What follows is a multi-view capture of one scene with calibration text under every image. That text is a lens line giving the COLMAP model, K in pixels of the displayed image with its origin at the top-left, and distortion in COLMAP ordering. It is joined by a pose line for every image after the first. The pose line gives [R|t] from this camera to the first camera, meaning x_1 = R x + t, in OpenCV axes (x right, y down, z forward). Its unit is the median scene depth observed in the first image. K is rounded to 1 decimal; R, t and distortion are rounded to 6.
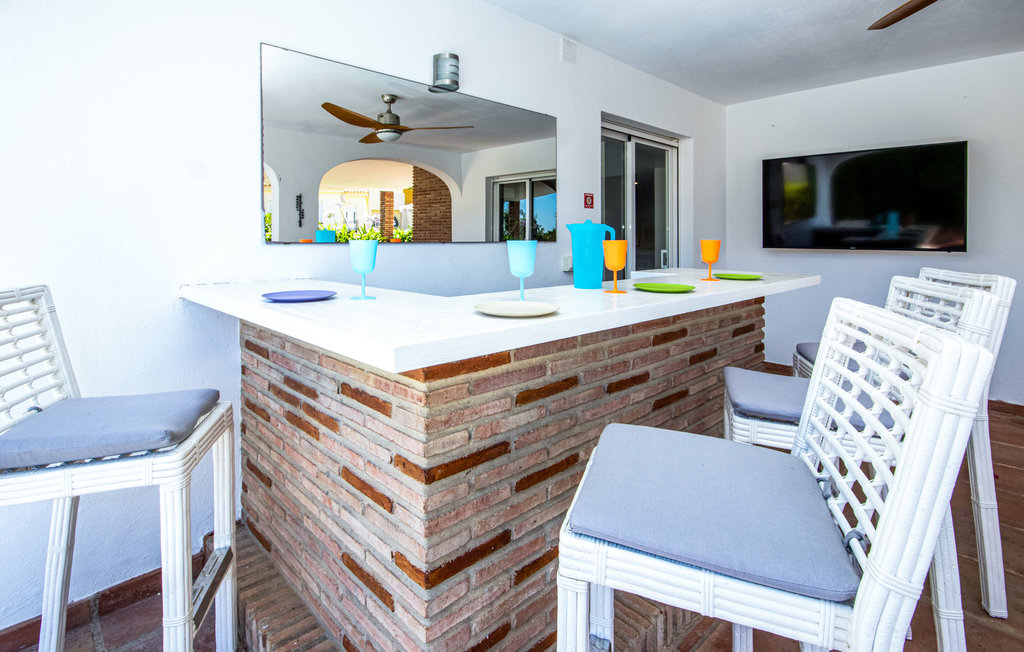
lens RADIAL K [[503.3, 0, 514.4], [0, 503.3, 277.2], [0, 0, 1]] dist [-0.001279, -0.000534]
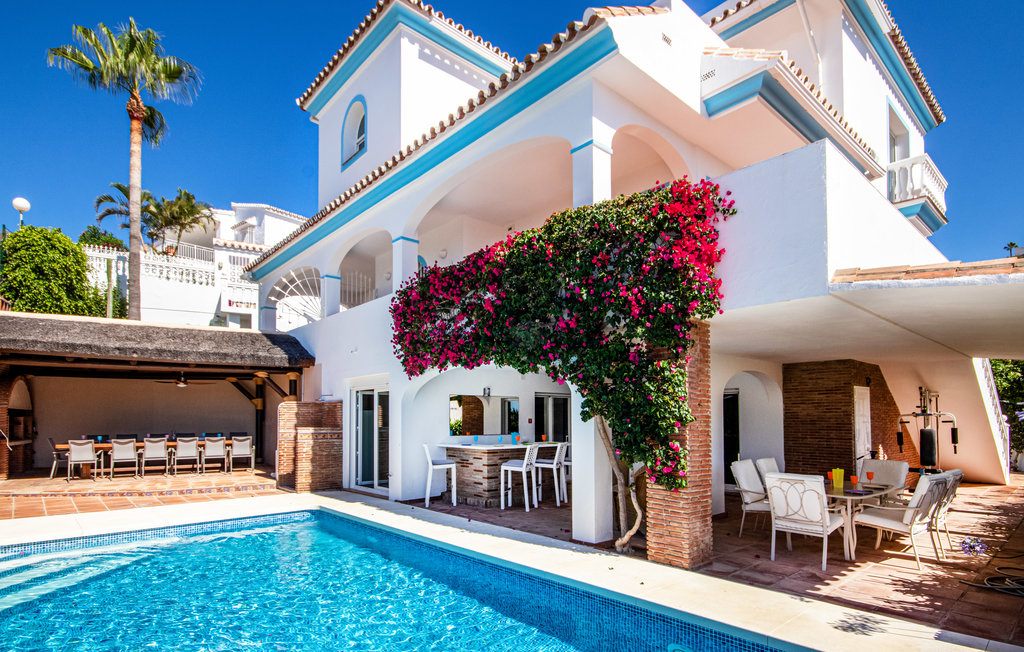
lens RADIAL K [[535.9, 0, 511.9], [0, 535.9, 408.0], [0, 0, 1]] dist [0.000850, -0.000959]
pose [[0.998744, -0.006572, -0.049680, 0.212320], [0.000943, 0.993653, -0.112483, 0.145451], [0.050104, 0.112295, 0.992411, -2.483660]]
